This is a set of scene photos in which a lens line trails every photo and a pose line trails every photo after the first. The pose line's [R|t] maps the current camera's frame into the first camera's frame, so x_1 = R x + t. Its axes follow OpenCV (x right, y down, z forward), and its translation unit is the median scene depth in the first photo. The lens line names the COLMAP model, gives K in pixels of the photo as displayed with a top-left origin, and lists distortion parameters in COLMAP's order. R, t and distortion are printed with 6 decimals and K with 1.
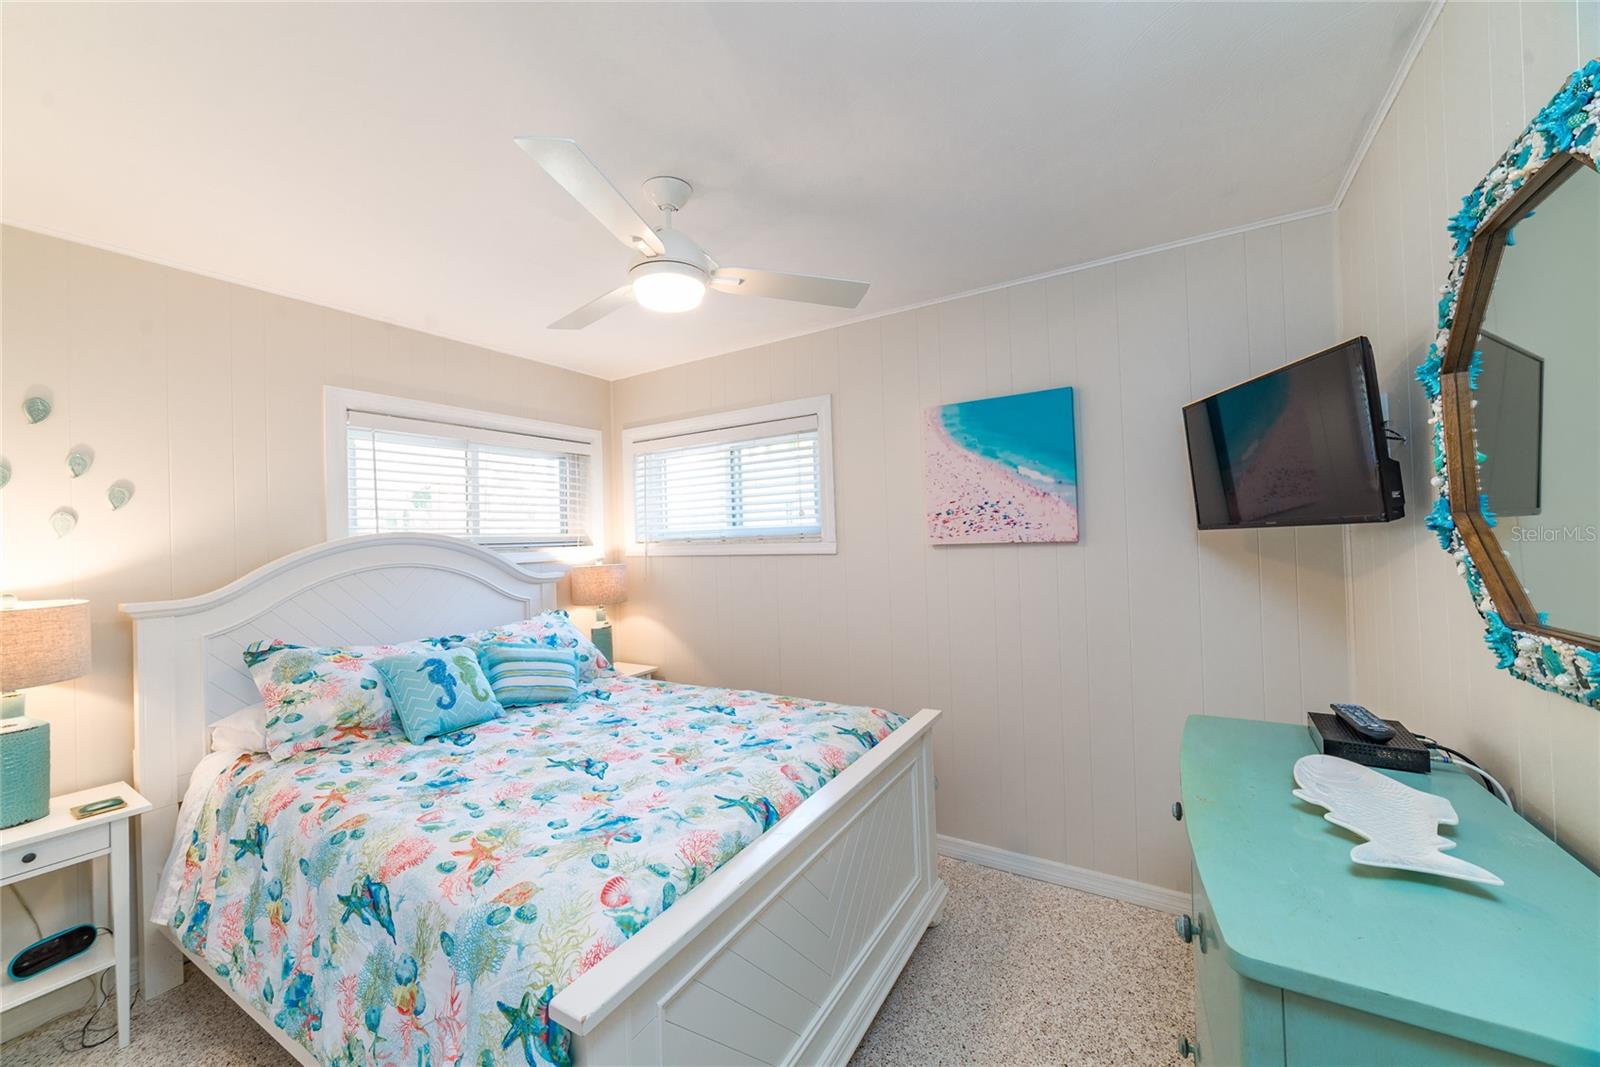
lens RADIAL K [[610.7, 0, 791.8], [0, 610.7, 535.4], [0, 0, 1]] dist [-0.017326, 0.006130]
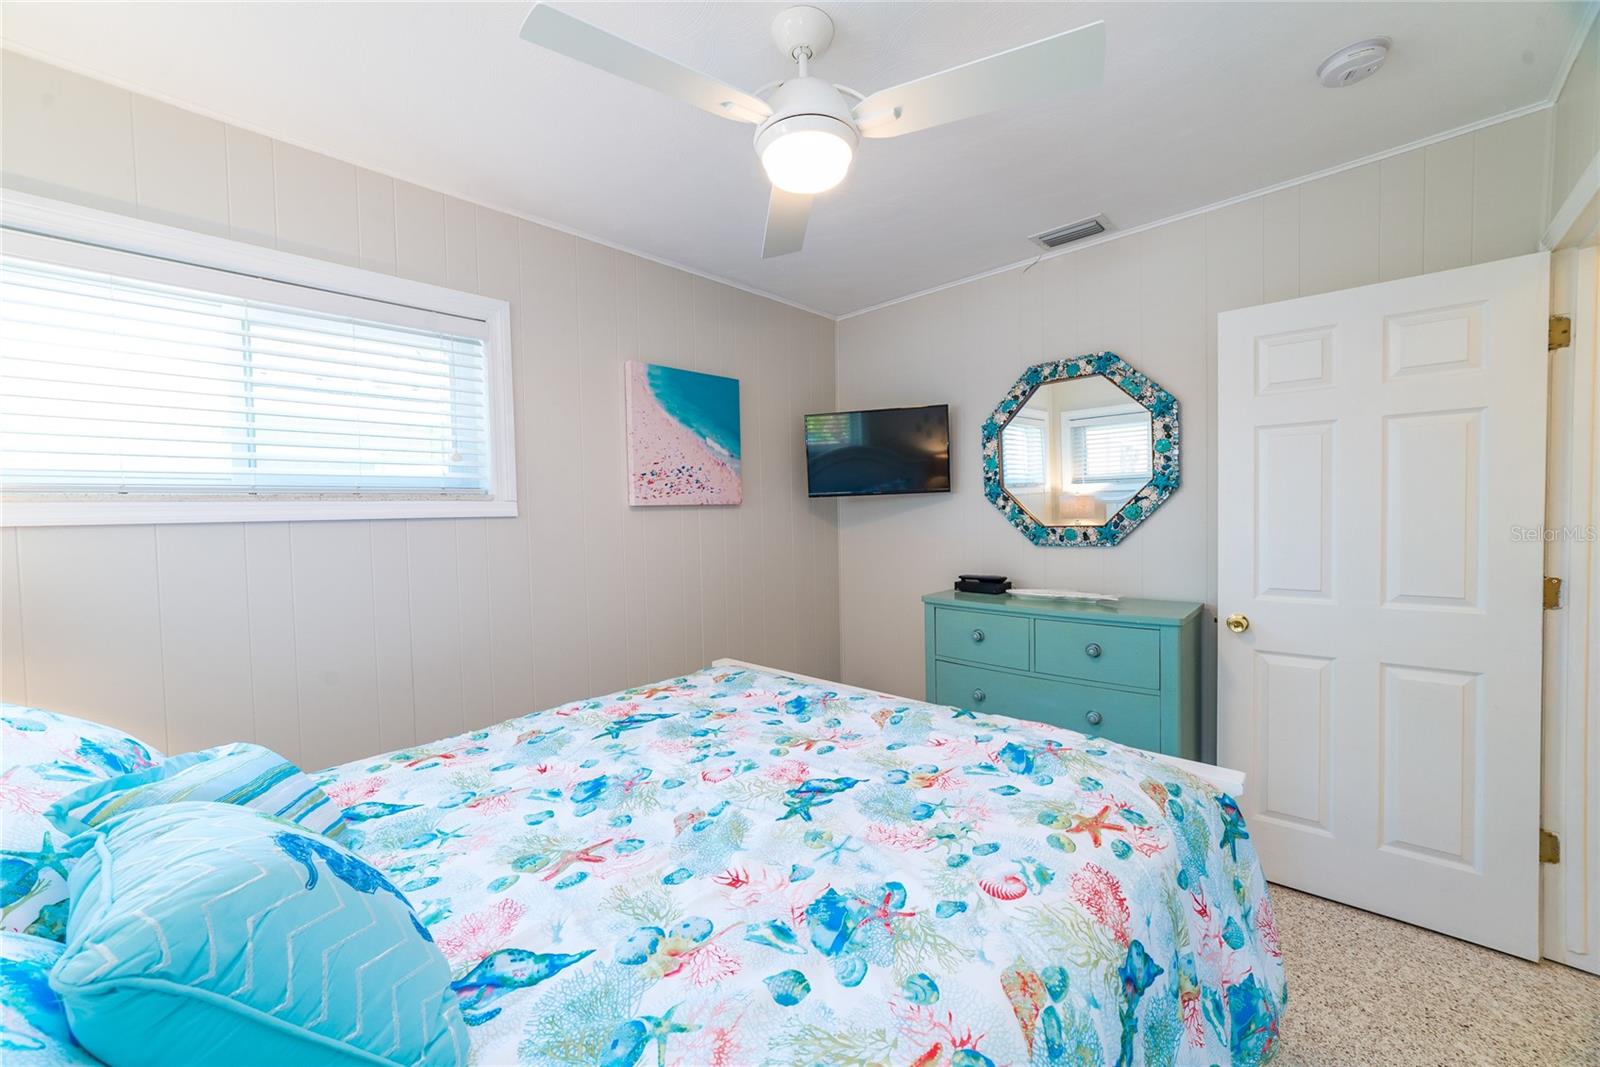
lens RADIAL K [[610.7, 0, 787.2], [0, 610.7, 529.8], [0, 0, 1]] dist [-0.017326, 0.006130]
pose [[0.198457, -0.004314, 0.980100, -0.698634], [0.010281, 0.999944, 0.002320, 0.056174], [-0.980056, 0.009616, 0.198490, 0.614845]]
